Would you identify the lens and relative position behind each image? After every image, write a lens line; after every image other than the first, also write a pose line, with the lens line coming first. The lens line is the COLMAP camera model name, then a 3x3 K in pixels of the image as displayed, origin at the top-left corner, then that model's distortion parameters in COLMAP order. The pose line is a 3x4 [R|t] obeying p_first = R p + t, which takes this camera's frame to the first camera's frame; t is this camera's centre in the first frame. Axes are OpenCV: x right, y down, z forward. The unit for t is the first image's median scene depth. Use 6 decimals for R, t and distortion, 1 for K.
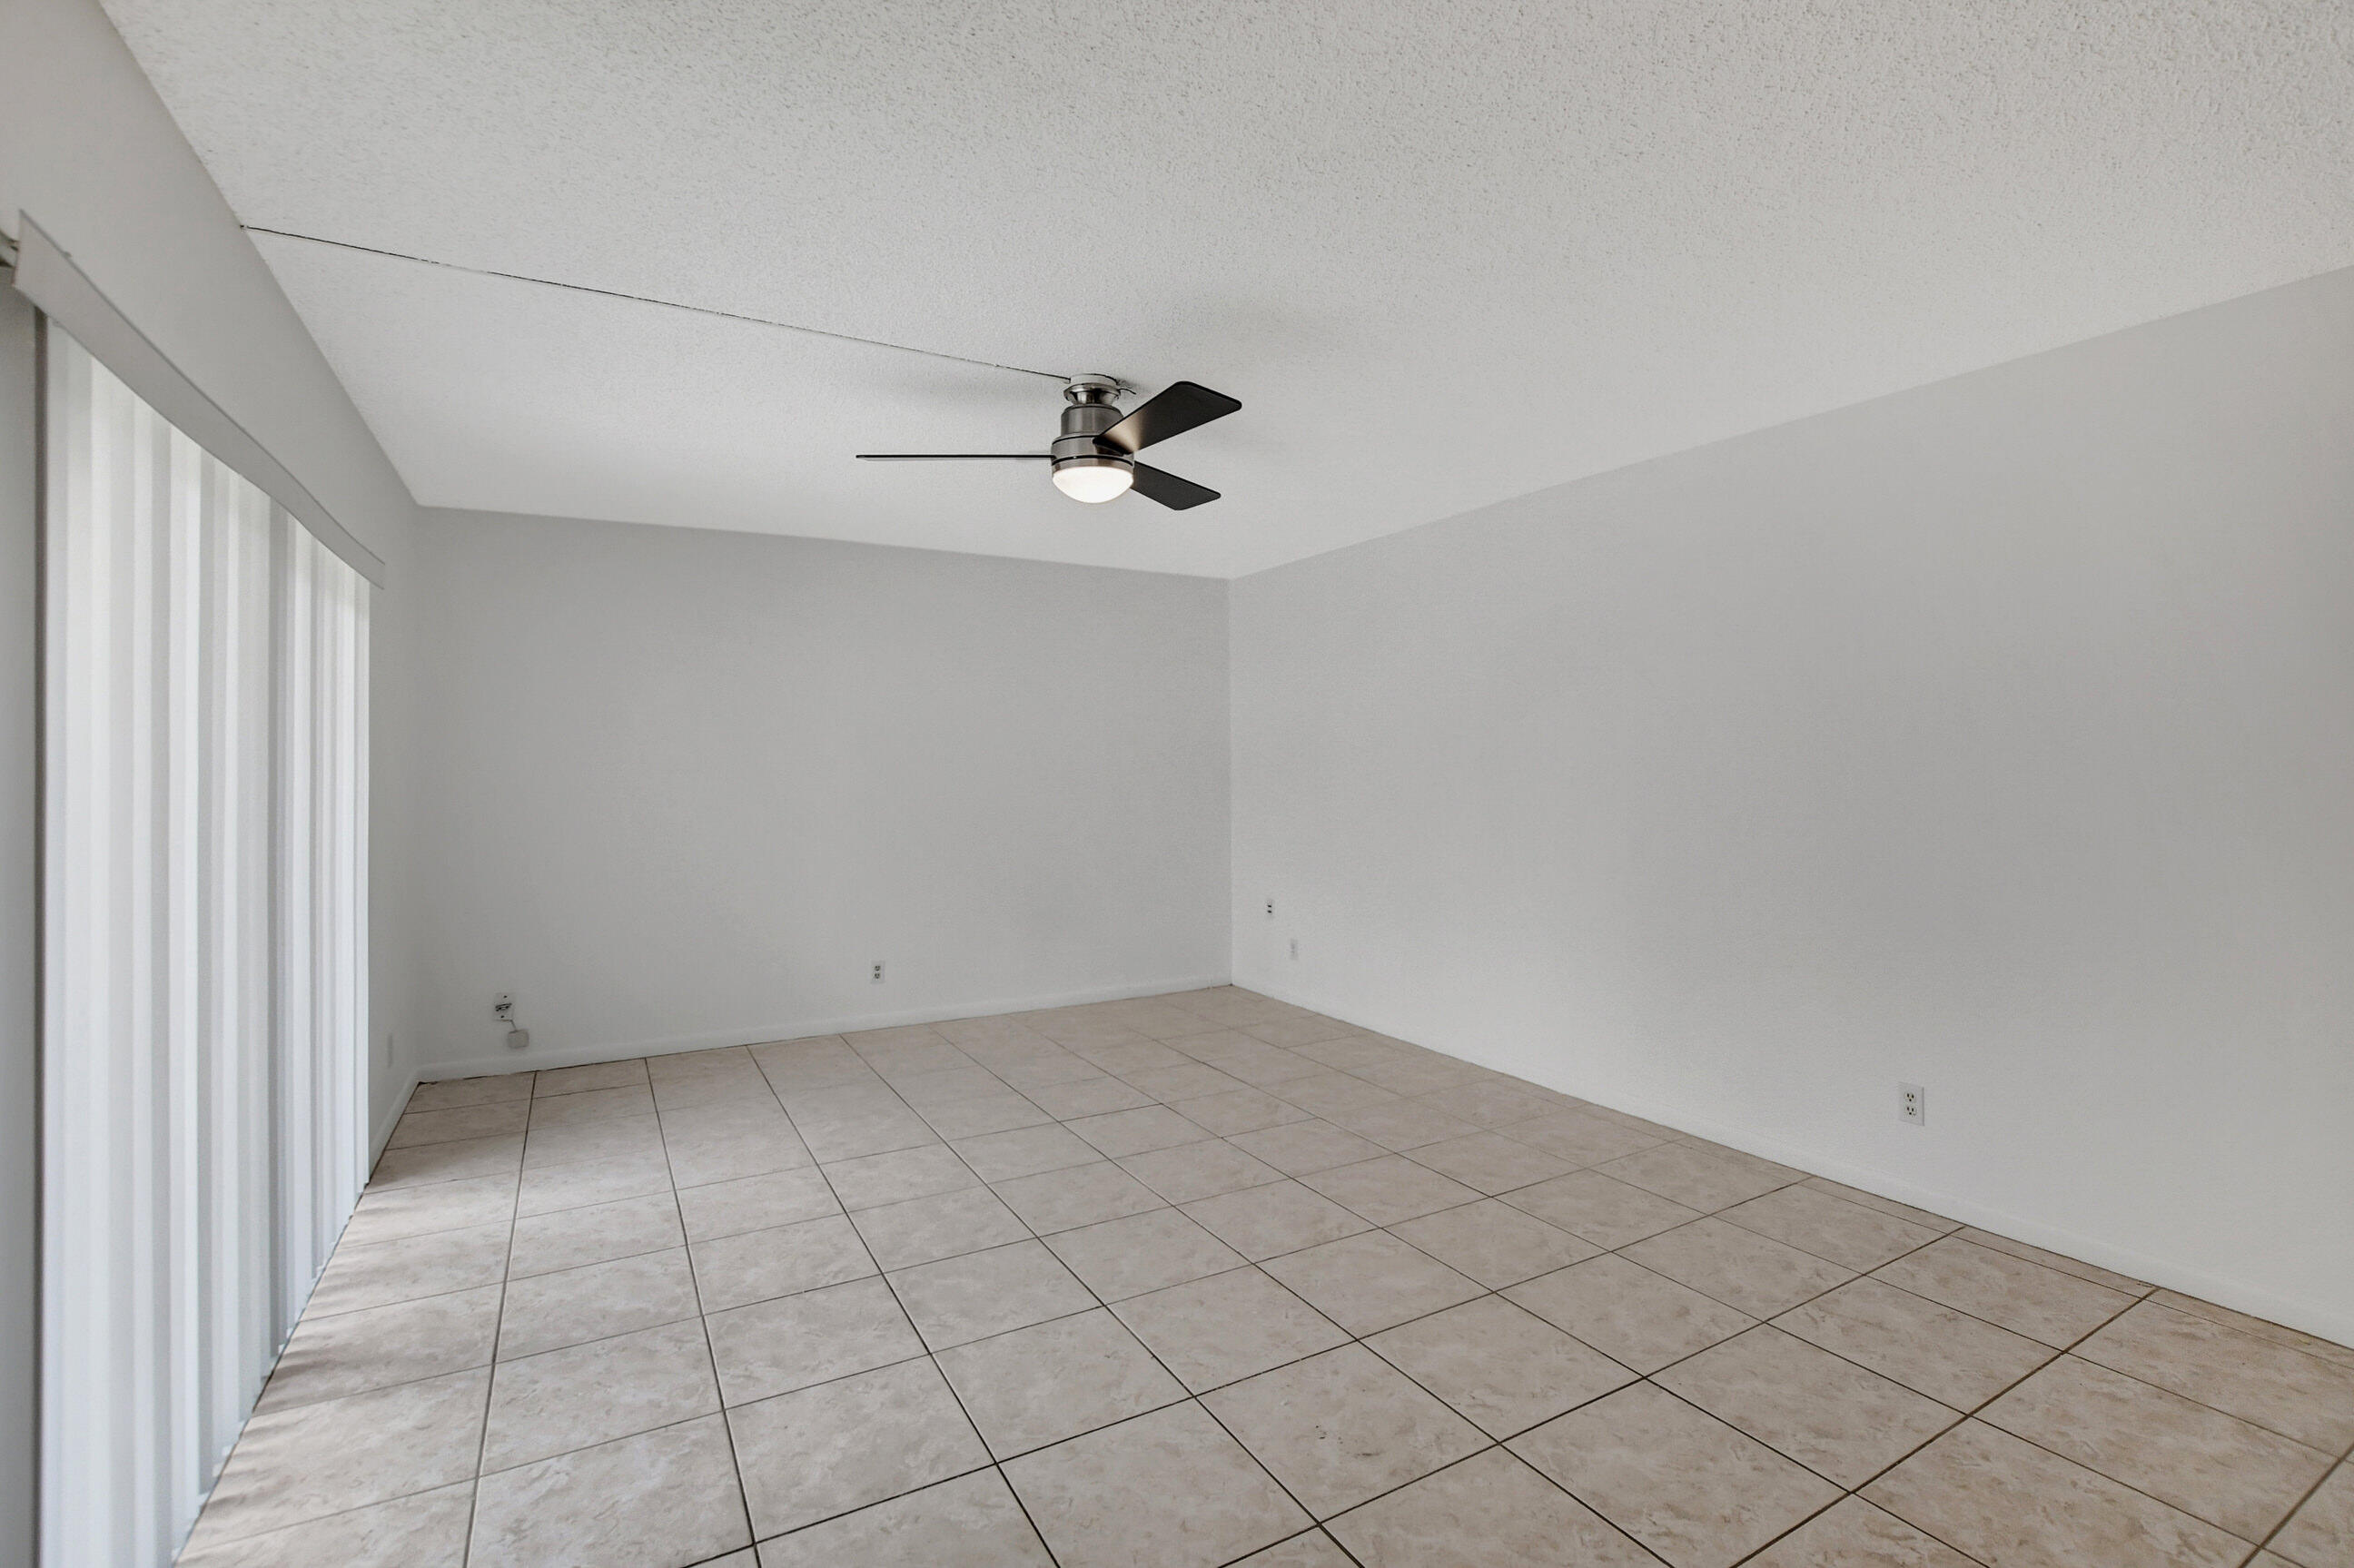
lens RADIAL K [[1060.3, 0, 1187.8], [0, 1060.3, 768.0], [0, 0, 1]] dist [-0.021591, 0.000088]
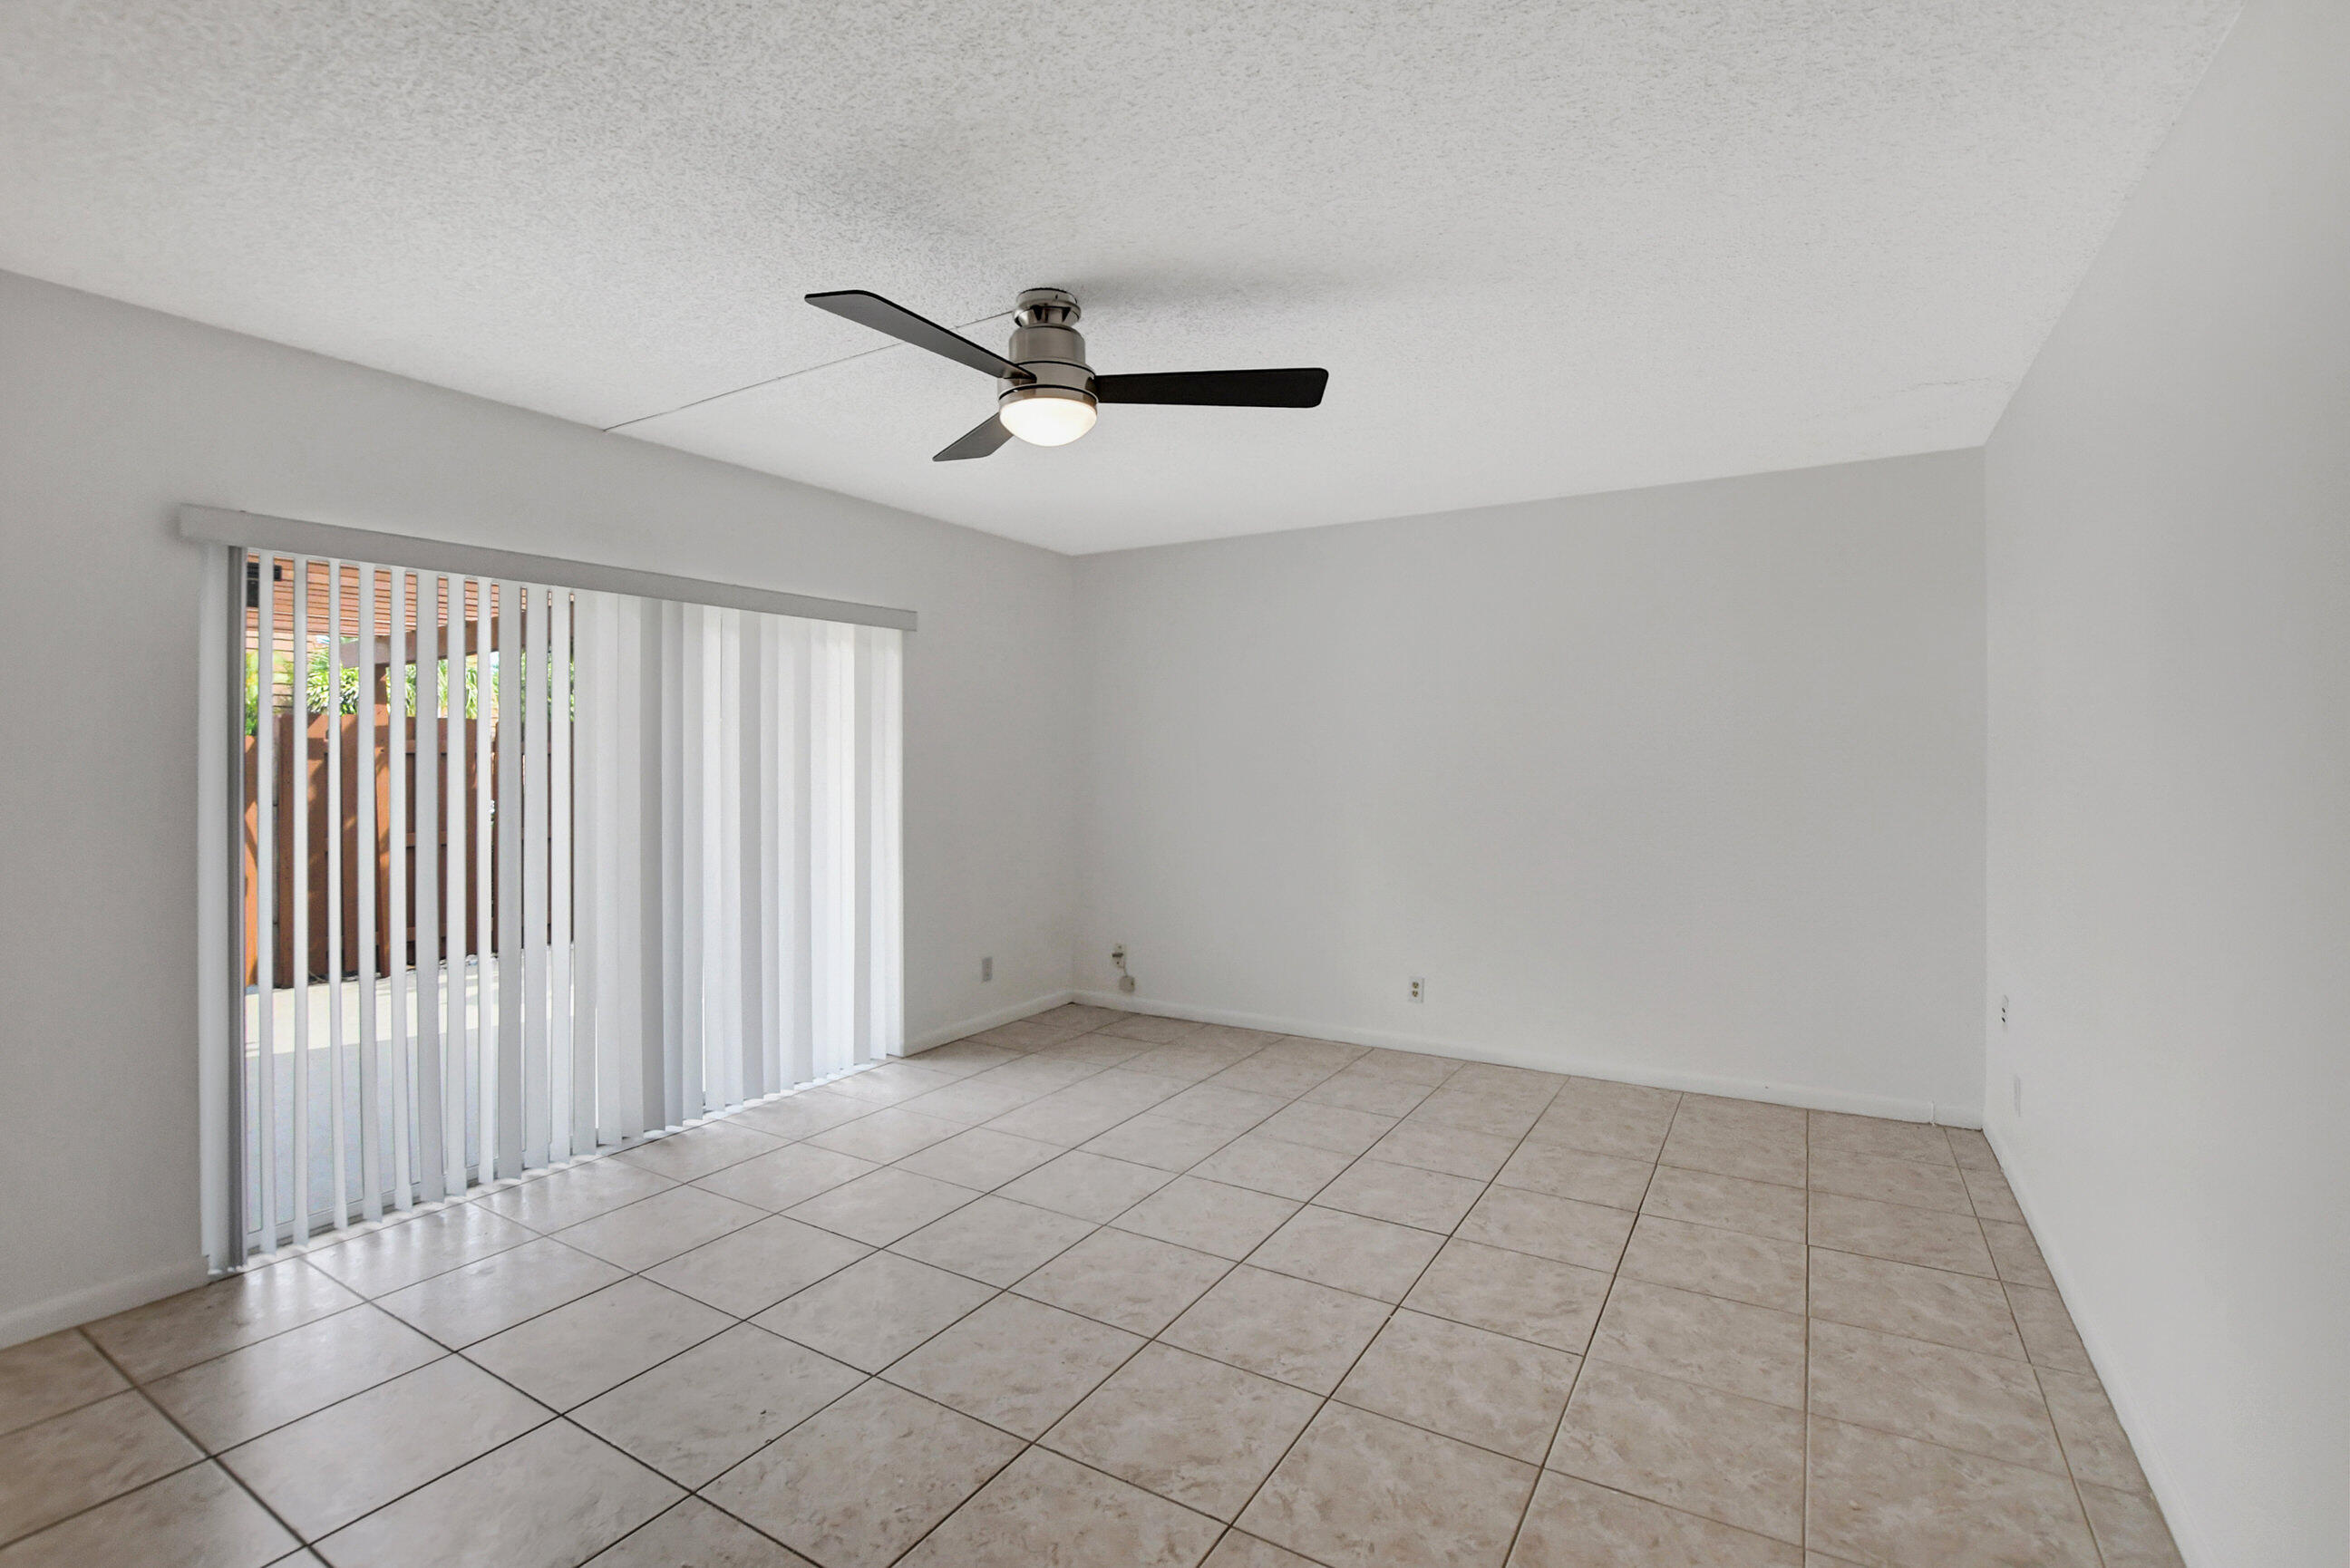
lens RADIAL K [[1058.4, 0, 1182.7], [0, 1058.4, 773.3], [0, 0, 1]] dist [-0.021591, 0.000088]
pose [[0.496025, 0.016585, -0.868150, 0.607562], [-0.004738, 0.999854, 0.016394, -0.008495], [0.868295, -0.004019, 0.496032, 0.596642]]
